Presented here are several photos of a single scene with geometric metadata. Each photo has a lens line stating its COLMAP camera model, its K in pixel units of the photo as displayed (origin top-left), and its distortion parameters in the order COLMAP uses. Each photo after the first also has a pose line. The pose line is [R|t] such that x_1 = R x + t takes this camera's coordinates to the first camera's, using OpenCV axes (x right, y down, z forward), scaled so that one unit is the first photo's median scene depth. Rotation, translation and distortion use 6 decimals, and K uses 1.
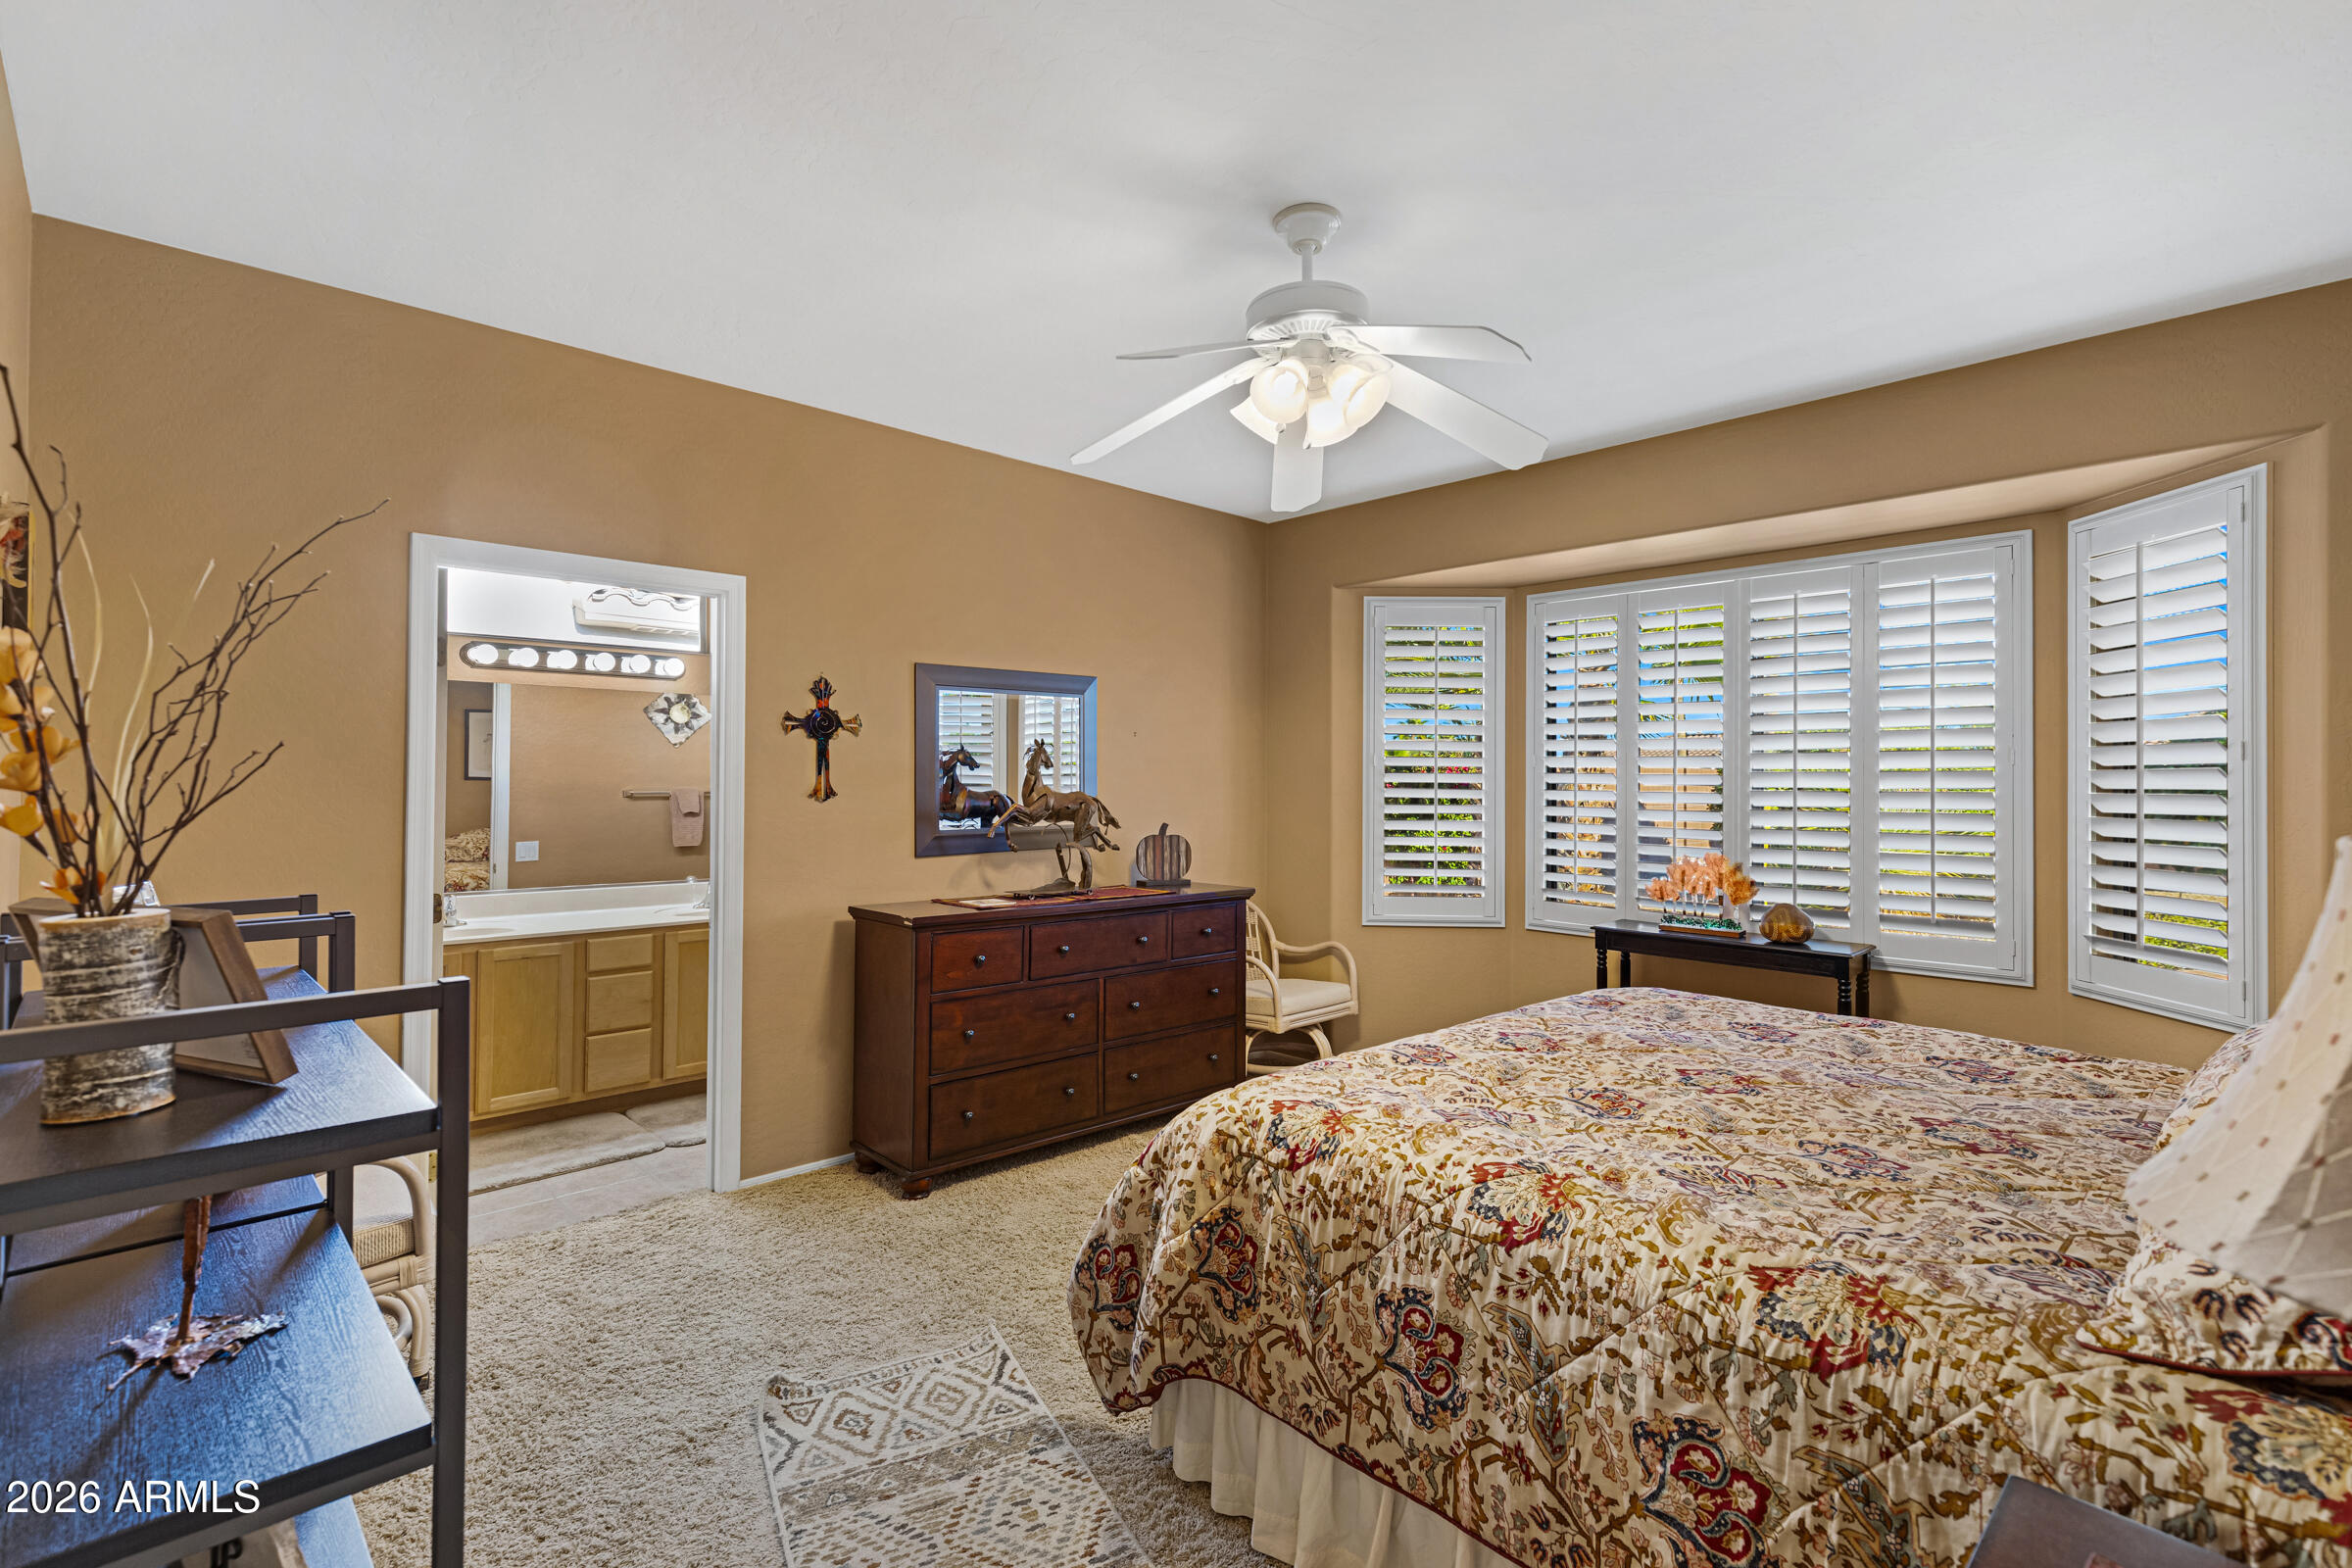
lens RADIAL K [[1063.9, 0, 1181.6], [0, 1063.9, 770.5], [0, 0, 1]] dist [-0.000995, -0.000077]
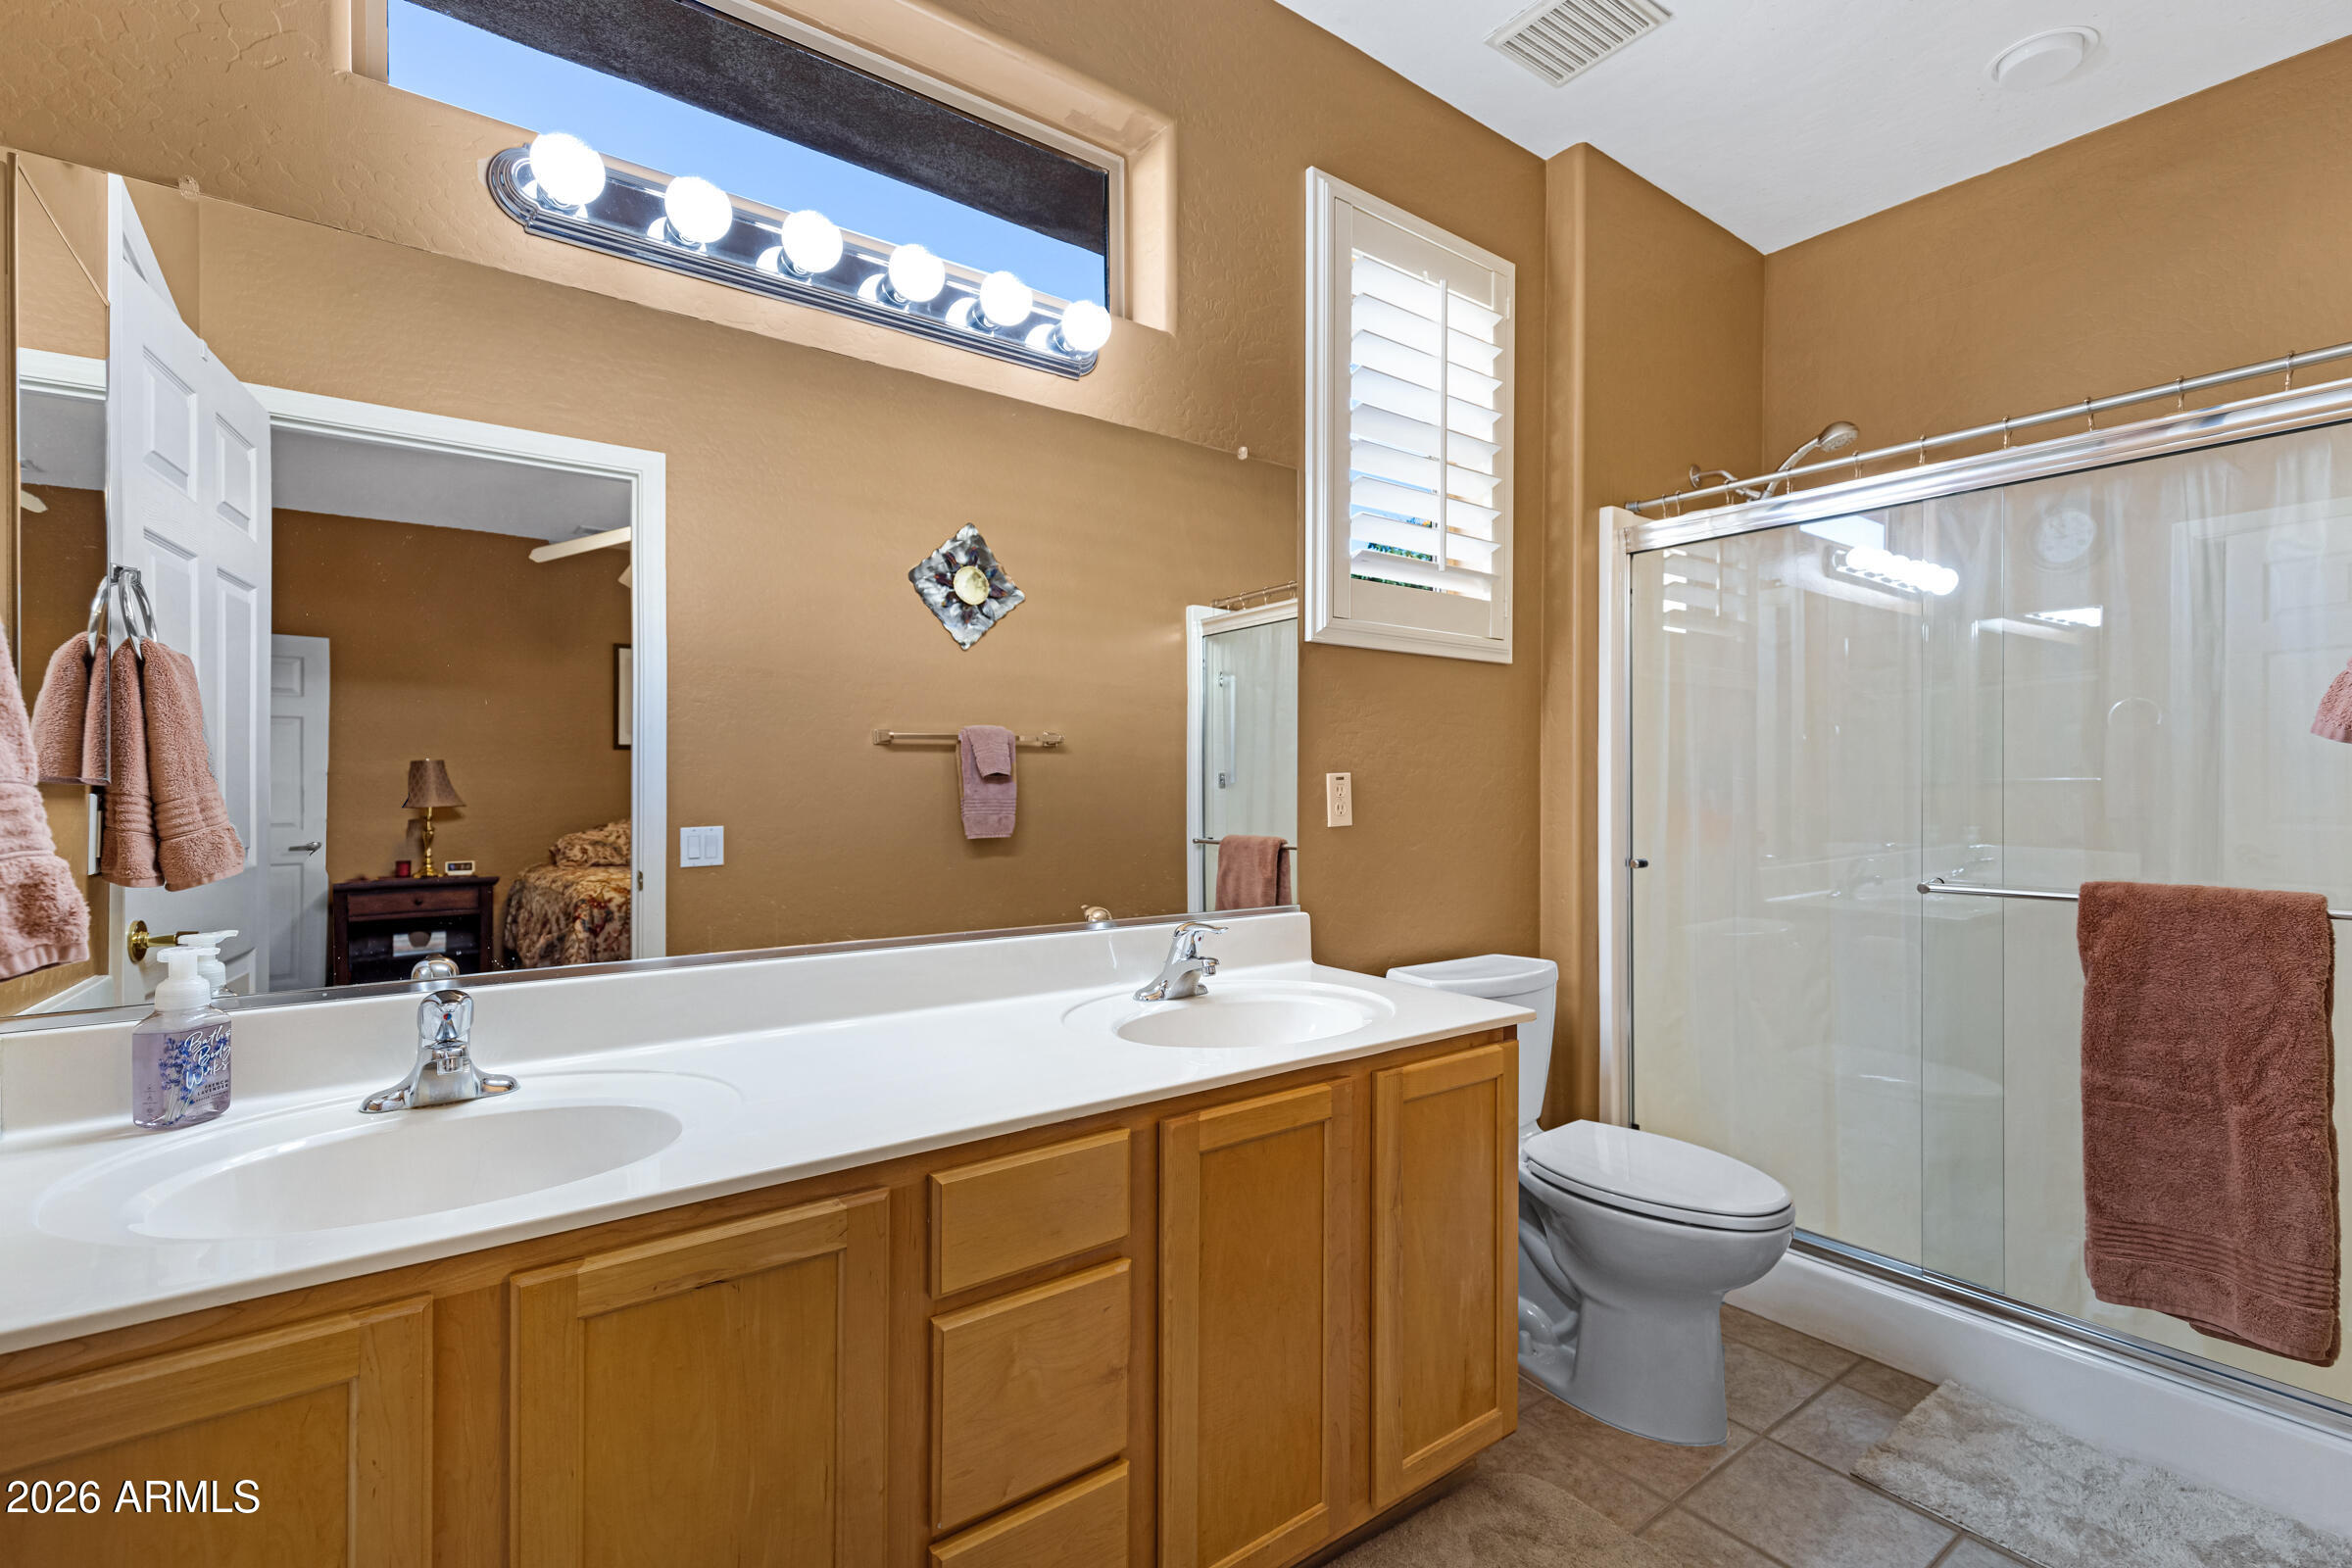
lens RADIAL K [[1063.9, 0, 1173.9], [0, 1063.9, 784.9], [0, 0, 1]] dist [-0.000995, -0.000077]
pose [[0.991872, -0.005393, -0.127126, -0.285345], [0.006699, 0.999929, 0.009846, 0.037131], [0.127064, -0.010617, 0.991838, 0.458725]]
